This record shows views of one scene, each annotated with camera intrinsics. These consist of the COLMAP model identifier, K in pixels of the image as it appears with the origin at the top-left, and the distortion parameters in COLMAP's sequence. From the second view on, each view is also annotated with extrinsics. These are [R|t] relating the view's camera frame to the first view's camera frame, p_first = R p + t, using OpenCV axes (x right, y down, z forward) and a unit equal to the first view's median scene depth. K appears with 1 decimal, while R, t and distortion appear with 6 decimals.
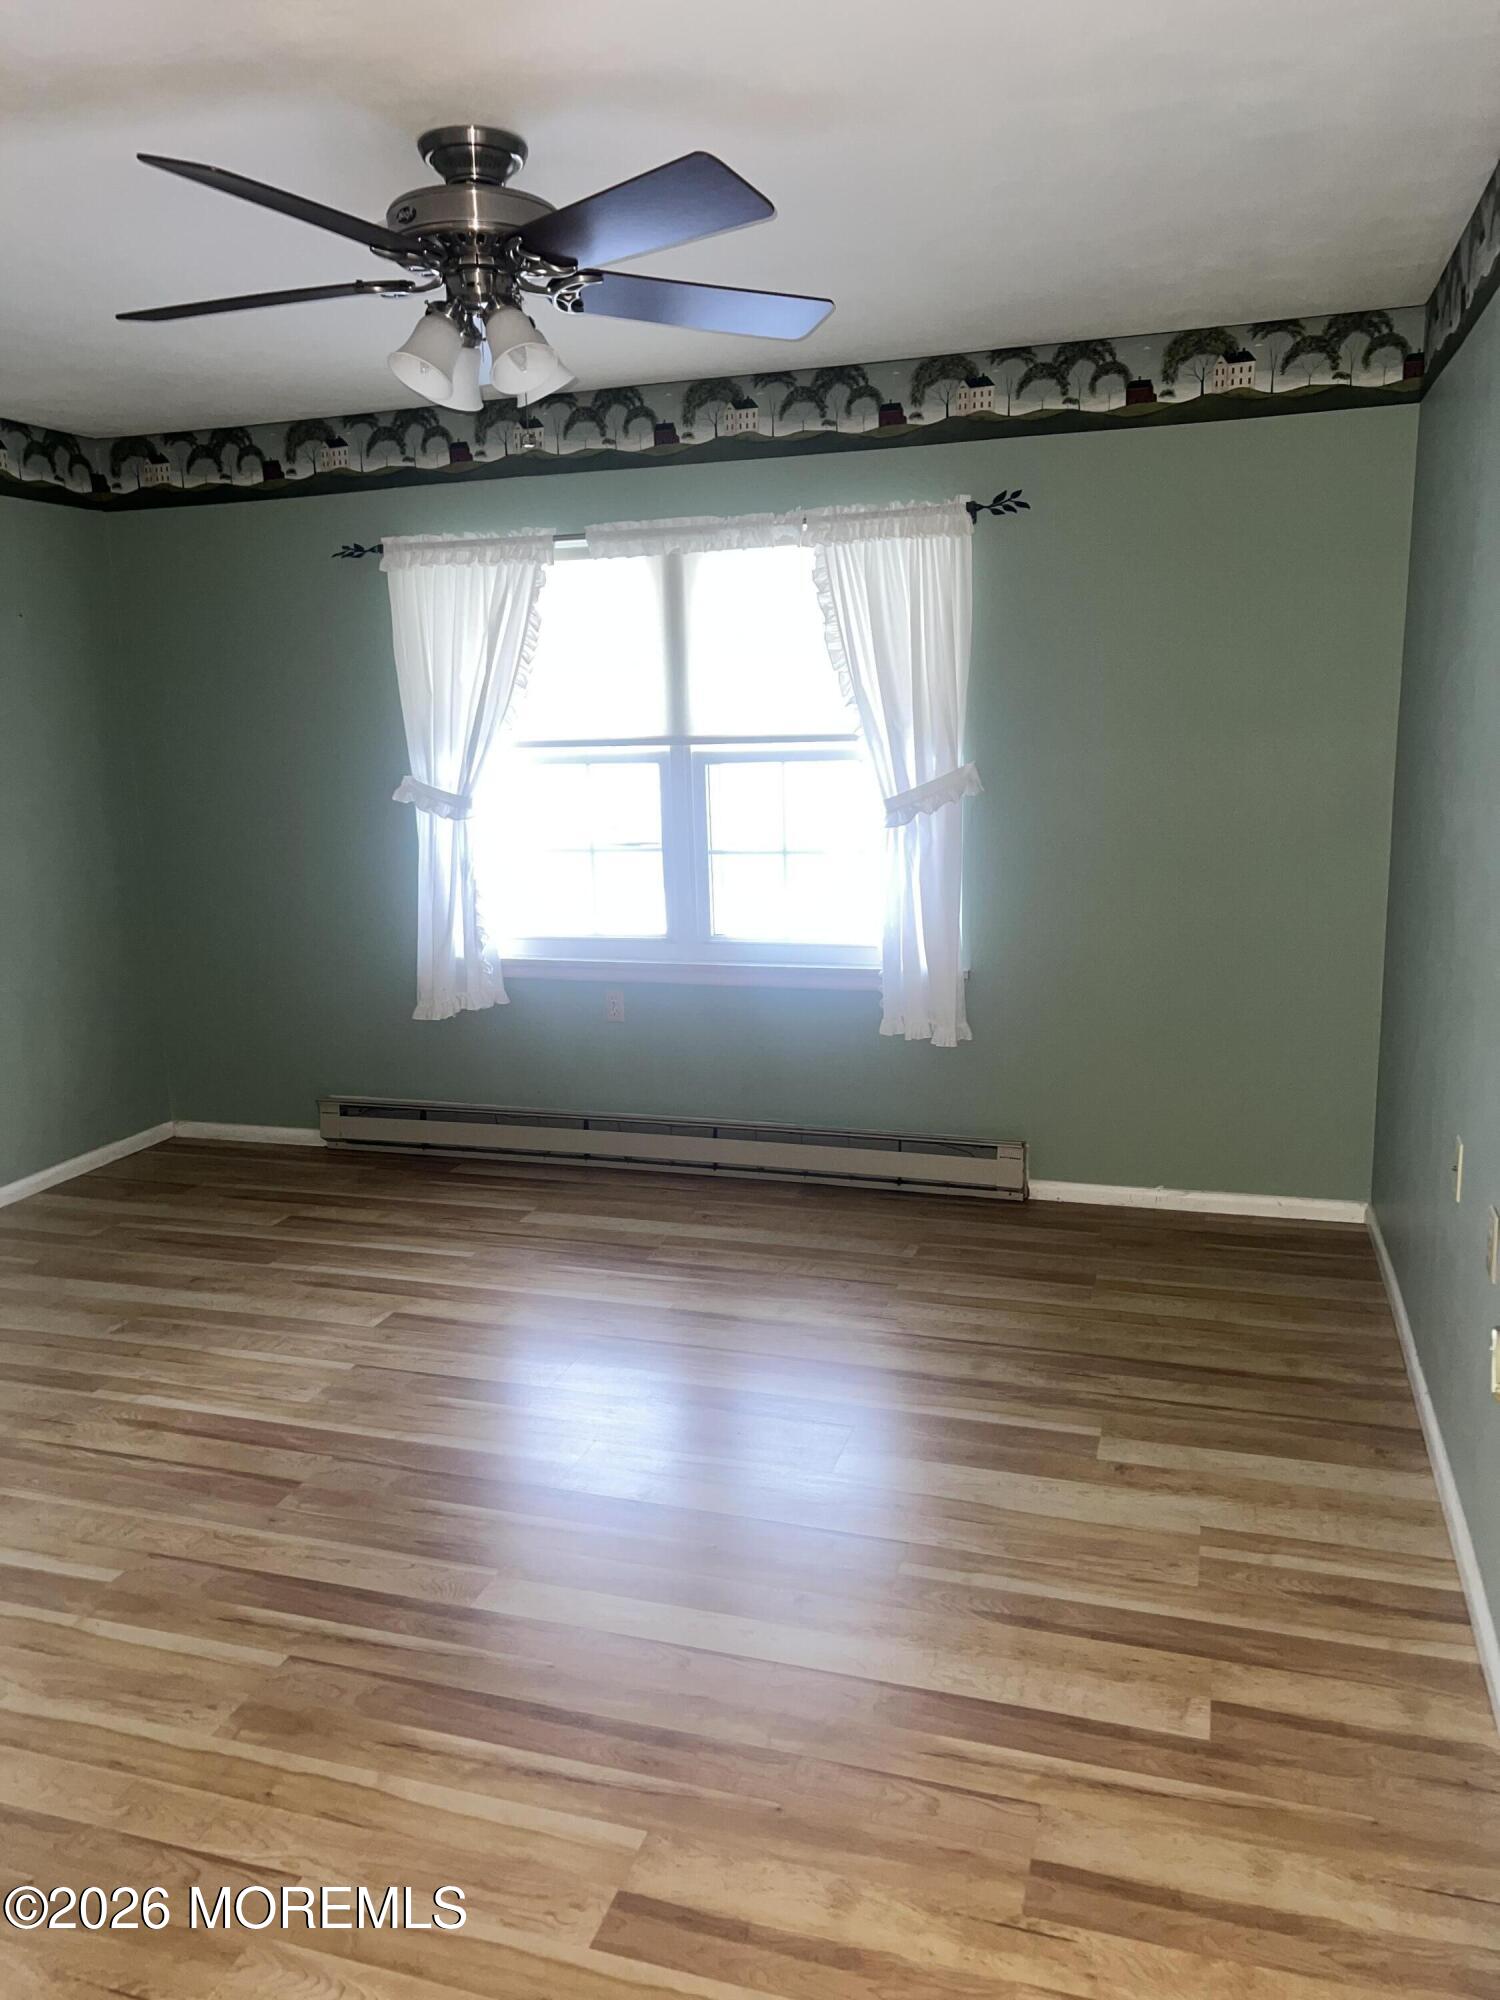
lens RADIAL K [[1499.2, 0, 737.4], [0, 1499.2, 1005.7], [0, 0, 1]] dist [0.037686, -0.041419]
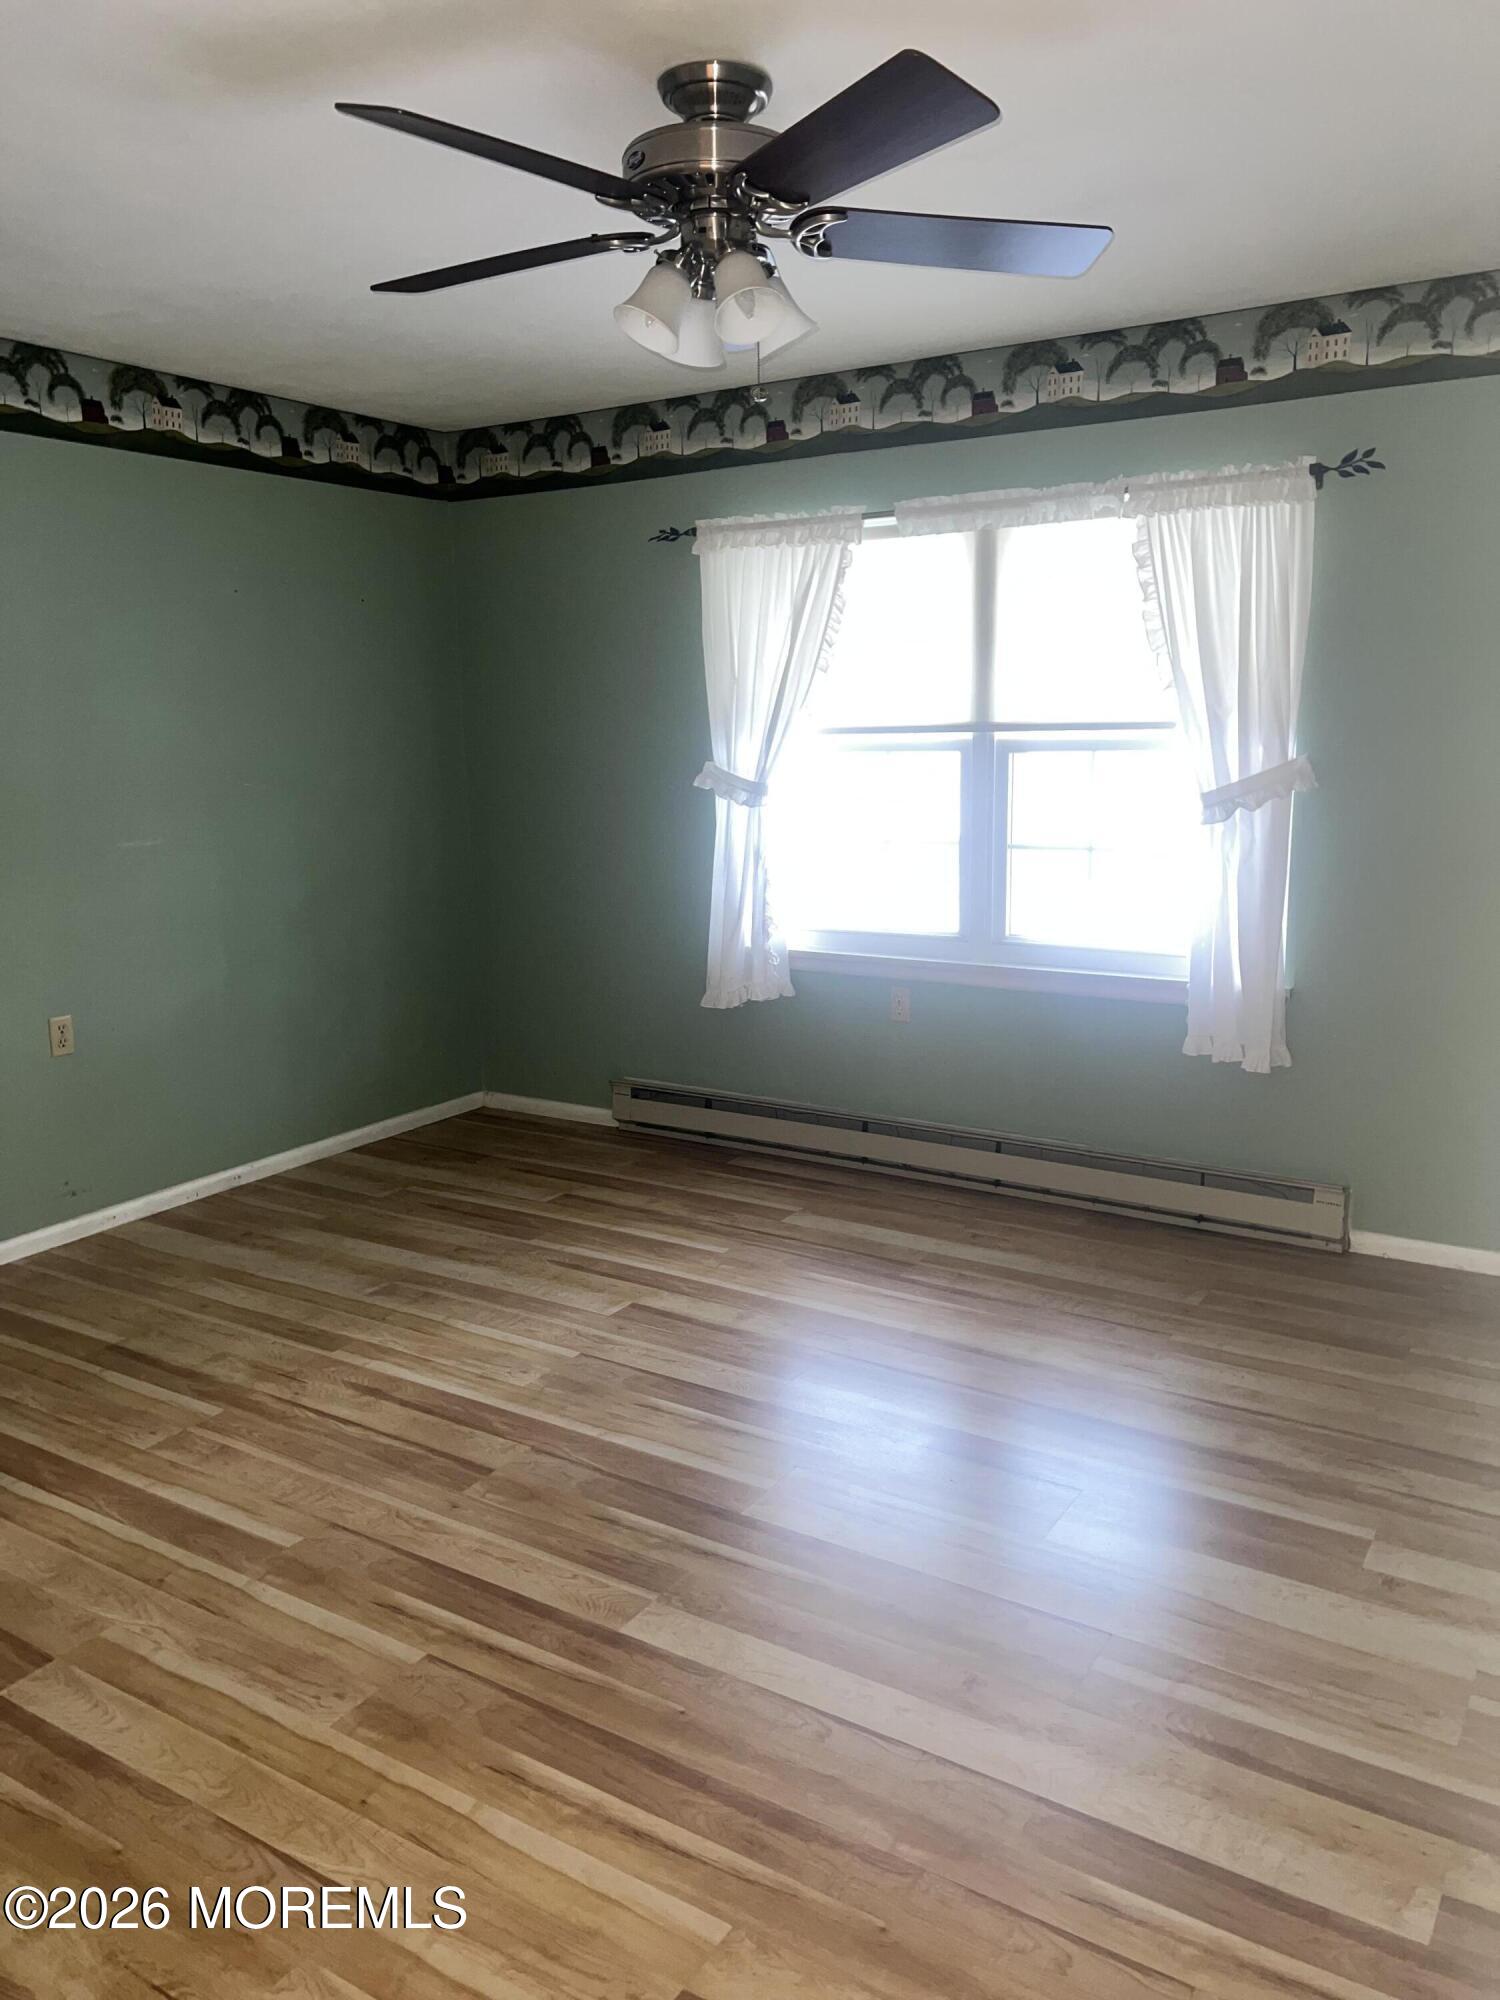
lens RADIAL K [[1499.2, 0, 762.6], [0, 1499.2, 987.1], [0, 0, 1]] dist [0.037686, -0.041419]
pose [[0.969837, 0.056165, -0.237197, 0.100463], [-0.058998, 0.998246, -0.004856, -0.002531], [0.236508, 0.018703, 0.971450, 0.091634]]
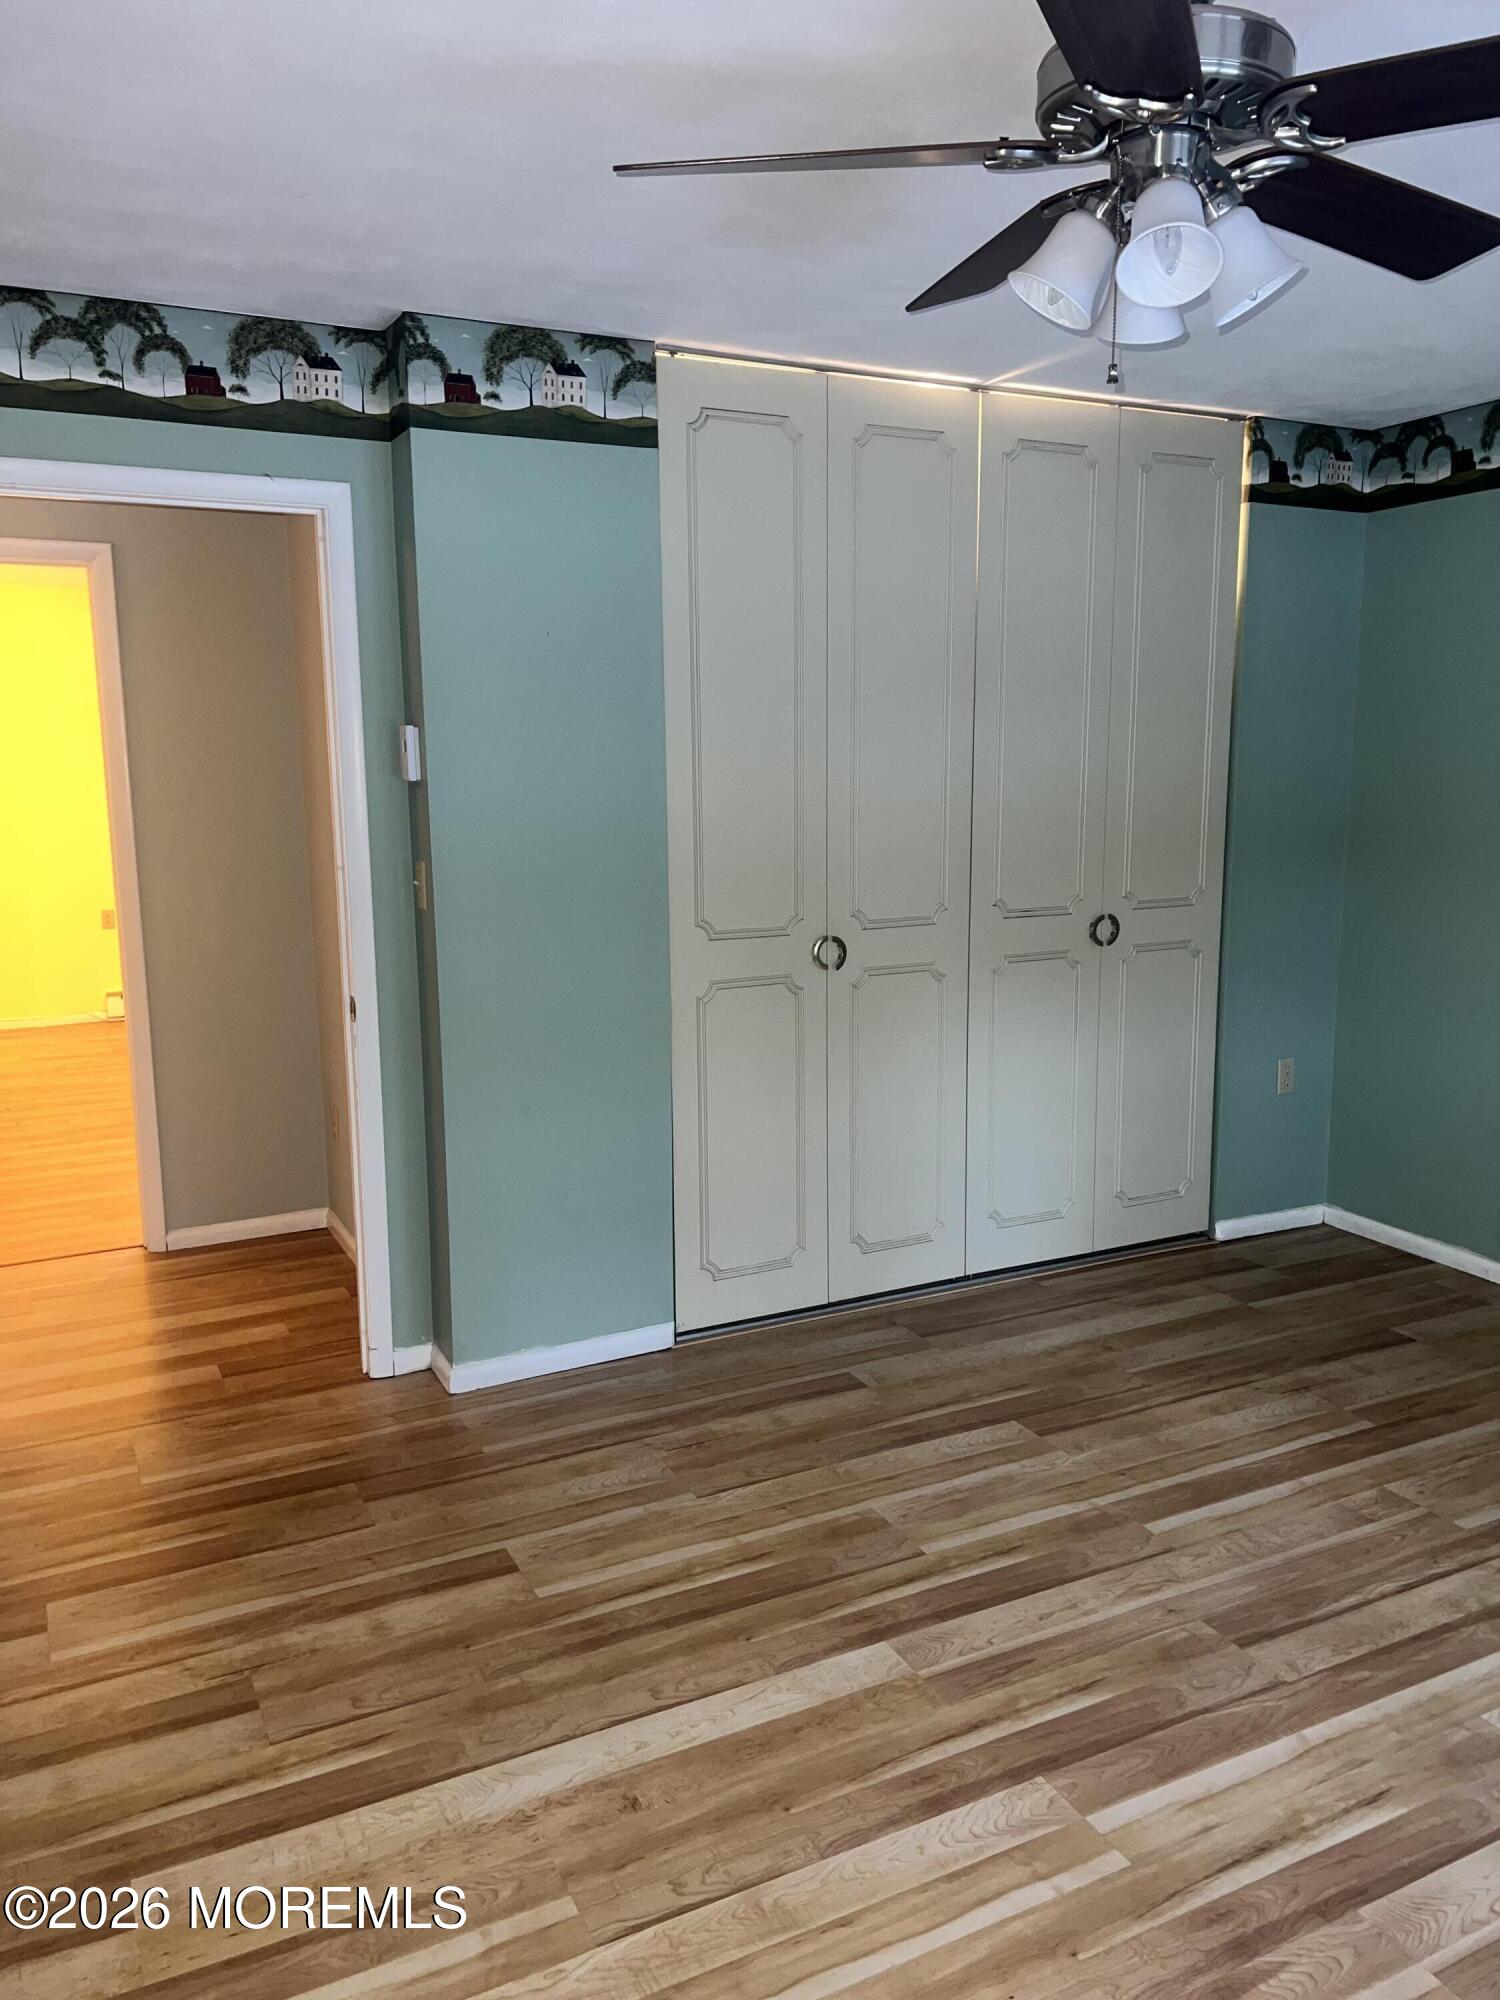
lens RADIAL K [[1499.2, 0, 735.7], [0, 1499.2, 1018.5], [0, 0, 1]] dist [0.037686, -0.041419]
pose [[-0.717936, 0.155273, -0.678571, 0.464846], [-0.105221, 0.939398, 0.326282, -0.280332], [0.688111, 0.305649, -0.658090, 1.335993]]
